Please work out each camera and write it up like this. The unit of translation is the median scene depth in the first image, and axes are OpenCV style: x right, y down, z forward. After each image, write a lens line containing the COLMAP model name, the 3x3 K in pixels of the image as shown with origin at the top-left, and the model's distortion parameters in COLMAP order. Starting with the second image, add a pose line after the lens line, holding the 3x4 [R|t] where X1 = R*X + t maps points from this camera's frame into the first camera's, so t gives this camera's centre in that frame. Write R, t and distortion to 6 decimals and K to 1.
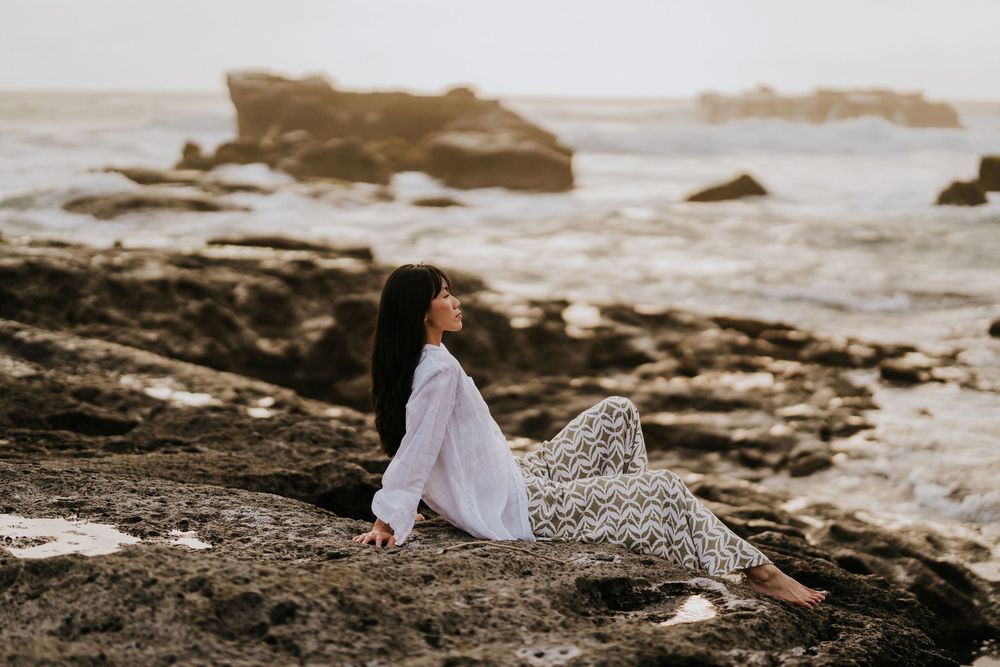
lens RADIAL K [[2534.7, 0, 502.7], [0, 2534.7, 409.9], [0, 0, 1]] dist [-0.005076, 0.372482]
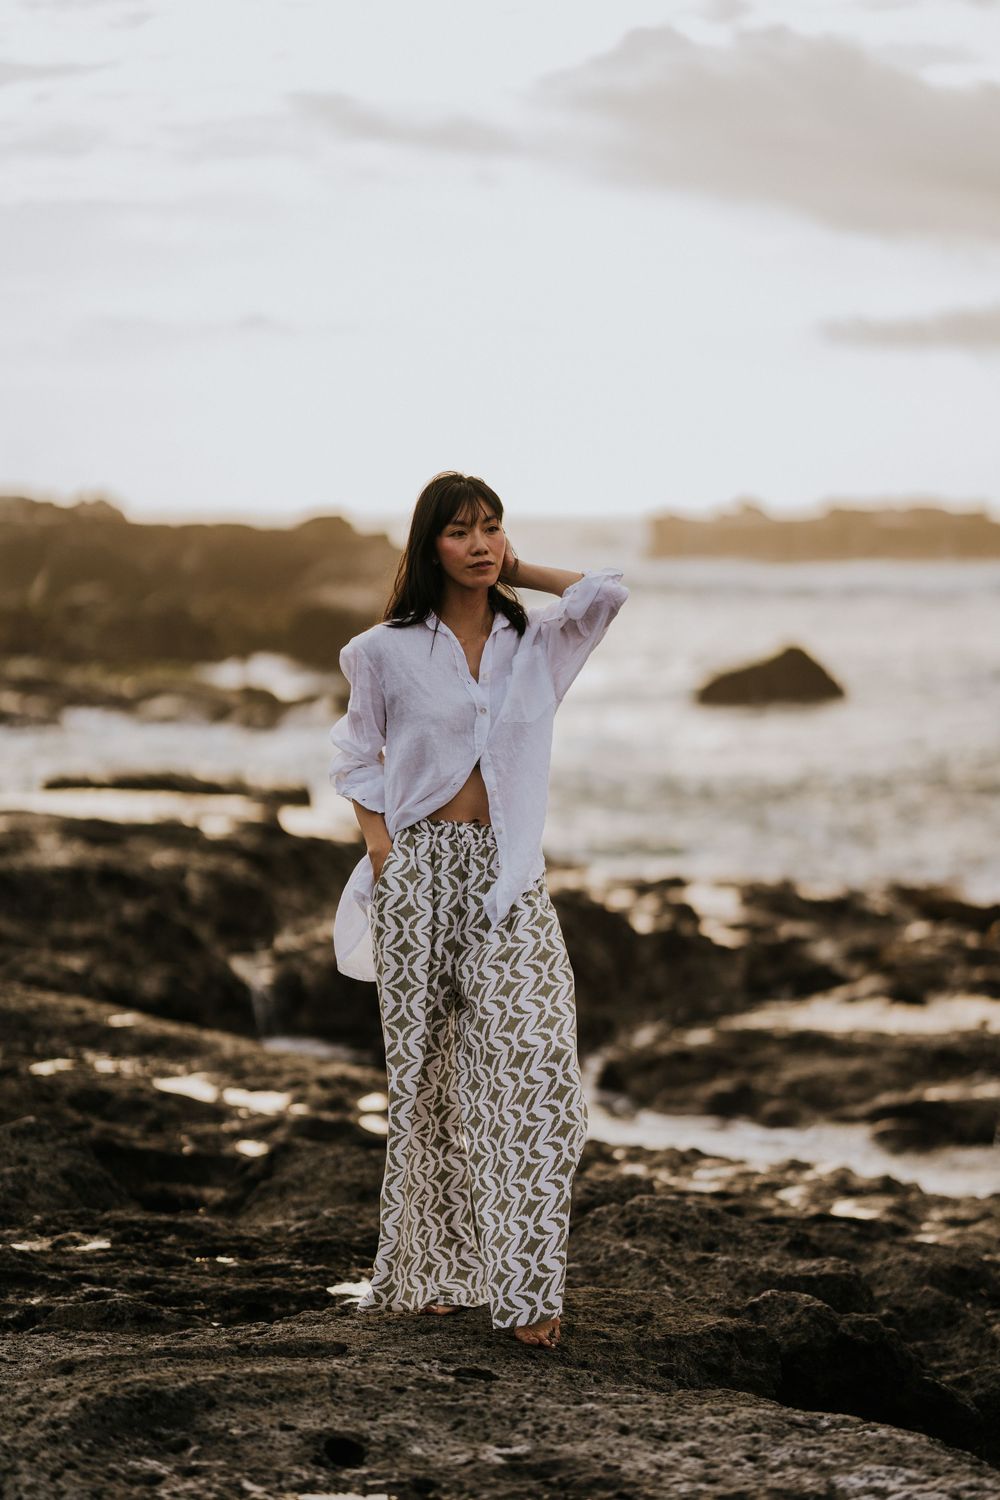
lens RADIAL K [[3802.0, 0, 500.0], [0, 3802.0, 750.0], [0, 0, 1]] dist [-0.005076, 0.372482]
pose [[0.998853, -0.015573, 0.045277, -0.232470], [0.018315, 0.997983, -0.060785, -0.069986], [-0.044239, 0.061545, 0.997123, 0.226542]]
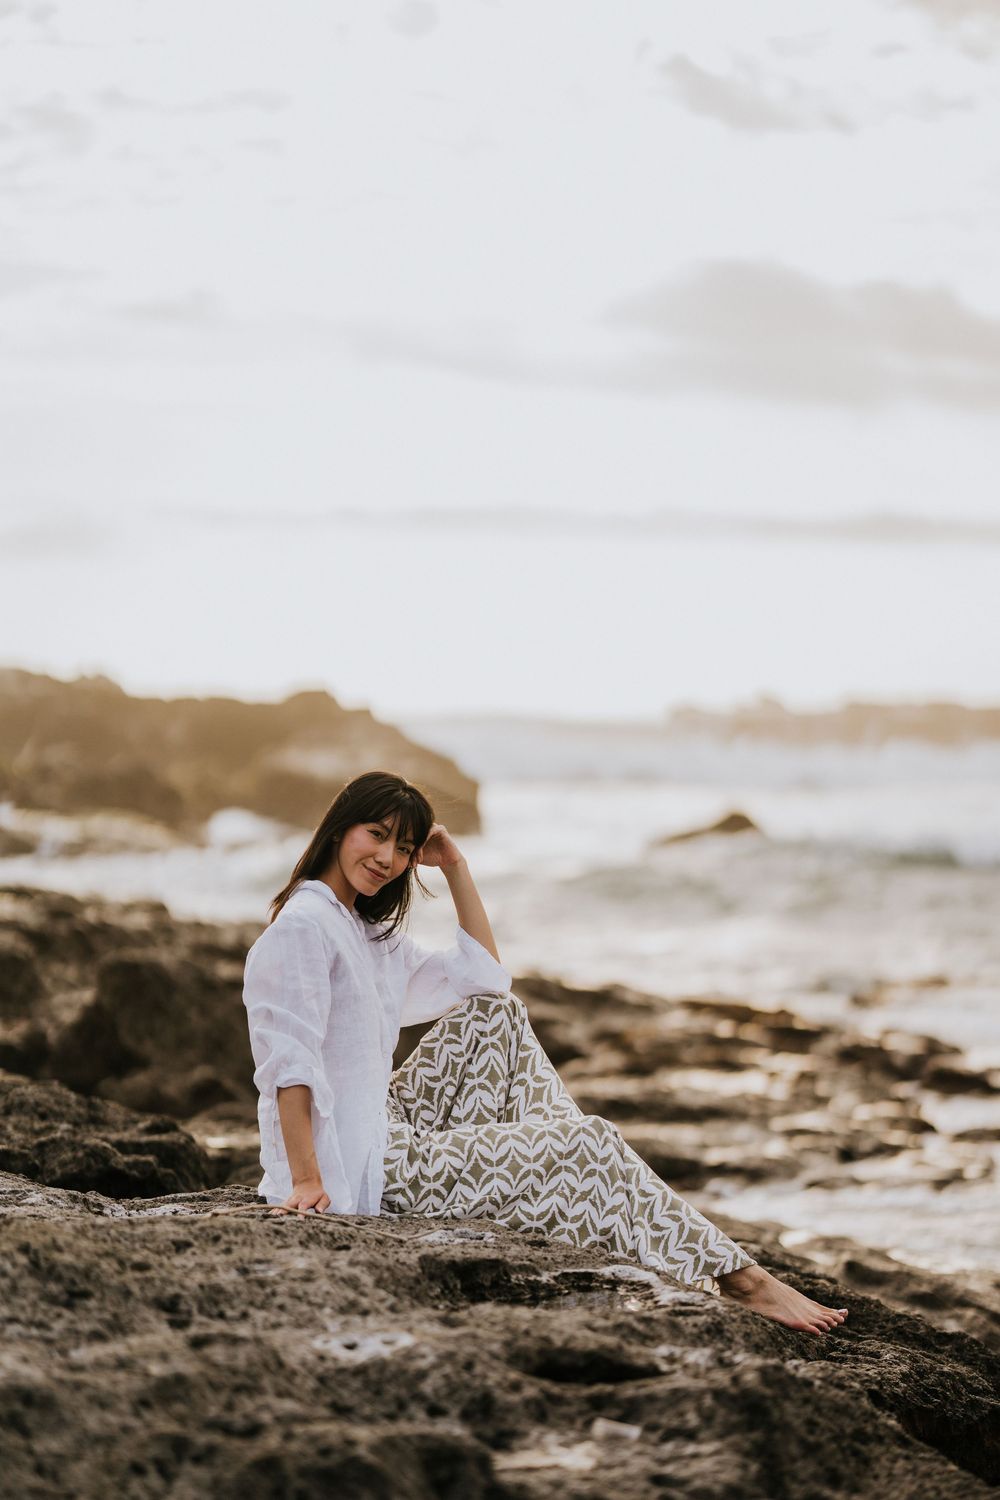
lens RADIAL K [[3802.0, 0, 500.0], [0, 3802.0, 750.0], [0, 0, 1]] dist [-0.005076, 0.372482]
pose [[0.999493, -0.000316, 0.031853, 0.017956], [0.003933, 0.993525, -0.113545, 0.047011], [-0.031610, 0.113613, 0.993022, 0.037096]]
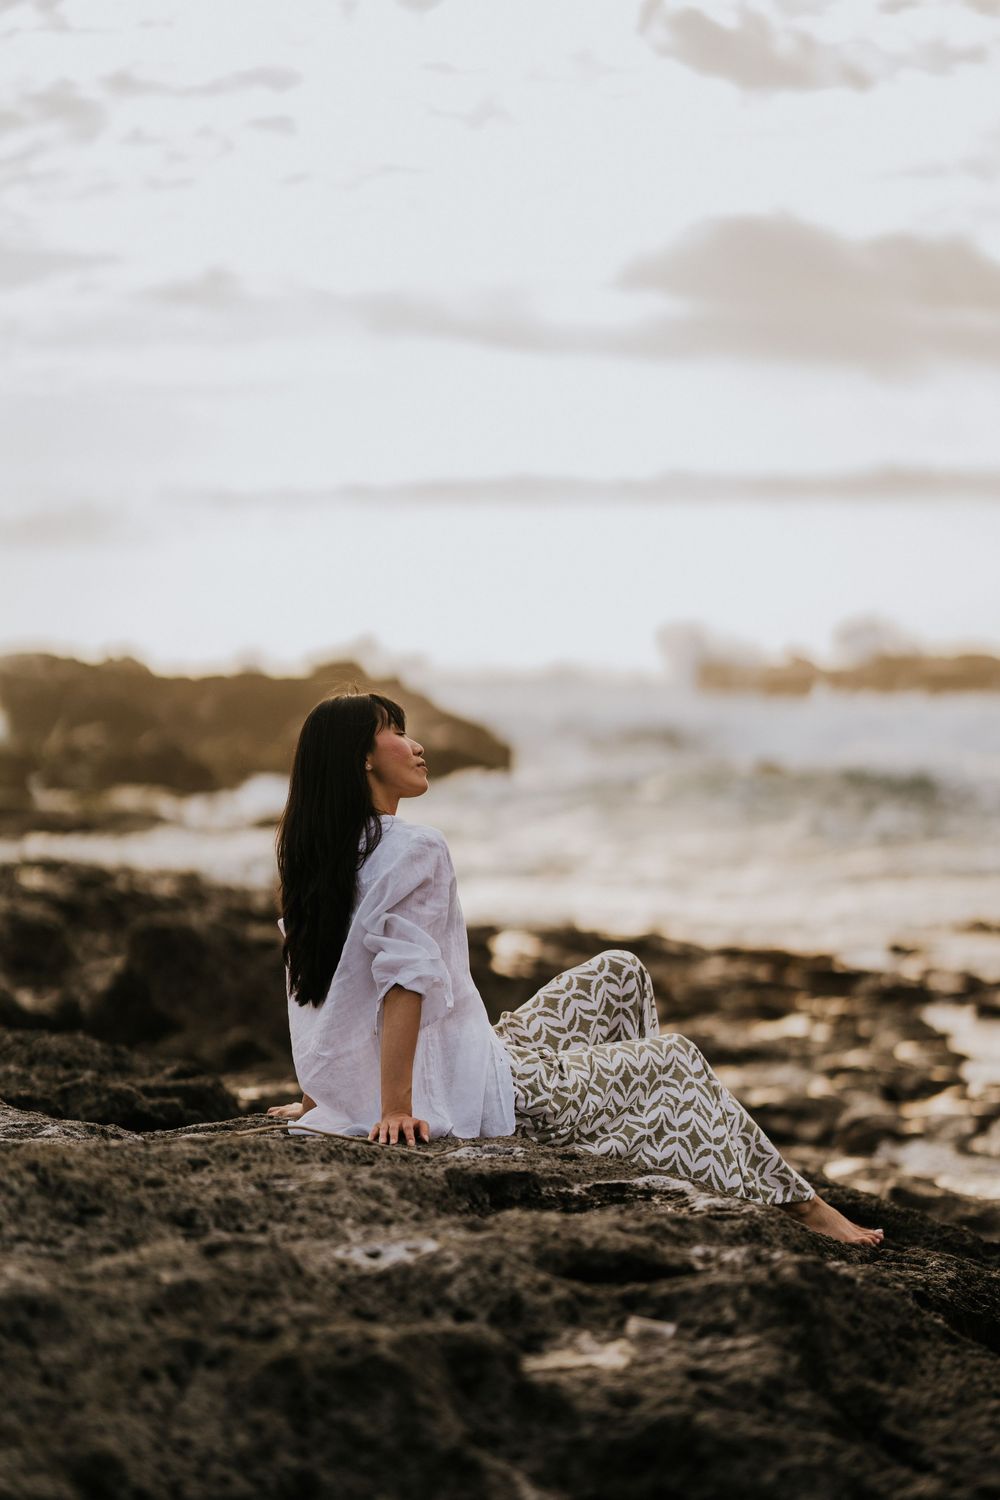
lens RADIAL K [[3802.0, 0, 500.0], [0, 3802.0, 750.0], [0, 0, 1]] dist [-0.005076, 0.372482]
pose [[0.998985, -0.038579, 0.023247, 0.023540], [0.040838, 0.993508, -0.106182, 0.061470], [-0.019000, 0.107023, 0.994075, 0.066828]]
